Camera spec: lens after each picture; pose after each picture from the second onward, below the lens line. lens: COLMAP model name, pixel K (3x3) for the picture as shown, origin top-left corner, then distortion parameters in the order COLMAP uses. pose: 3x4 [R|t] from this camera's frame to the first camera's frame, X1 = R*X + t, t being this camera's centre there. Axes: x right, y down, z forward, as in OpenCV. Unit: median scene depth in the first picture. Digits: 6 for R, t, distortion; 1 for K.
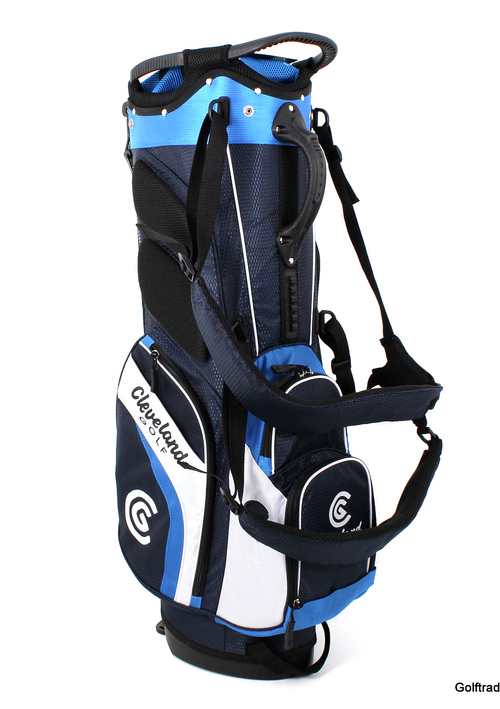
lens RADIAL K [[908.1, 0, 250.0], [0, 908.1, 354.5], [0, 0, 1]] dist [0.024178, 0.017082]
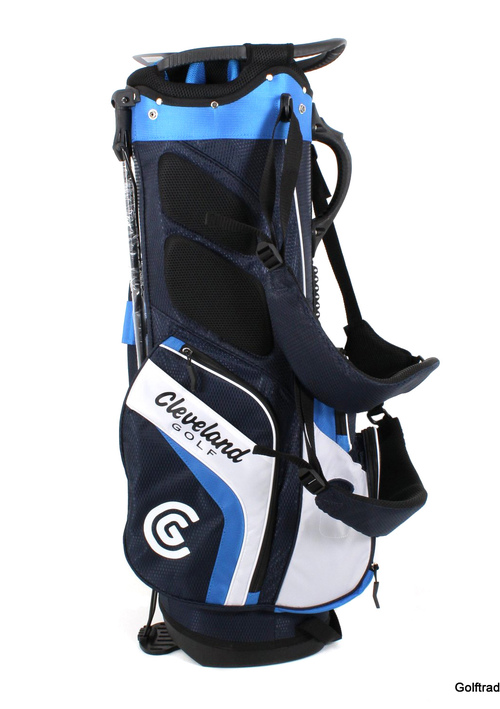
lens RADIAL K [[908.1, 0, 250.0], [0, 908.1, 354.5], [0, 0, 1]] dist [0.024178, 0.017082]
pose [[0.783781, -0.100392, 0.612870, -0.647442], [0.112517, 0.993471, 0.018842, -0.012135], [-0.610760, 0.054191, 0.789959, 0.203211]]
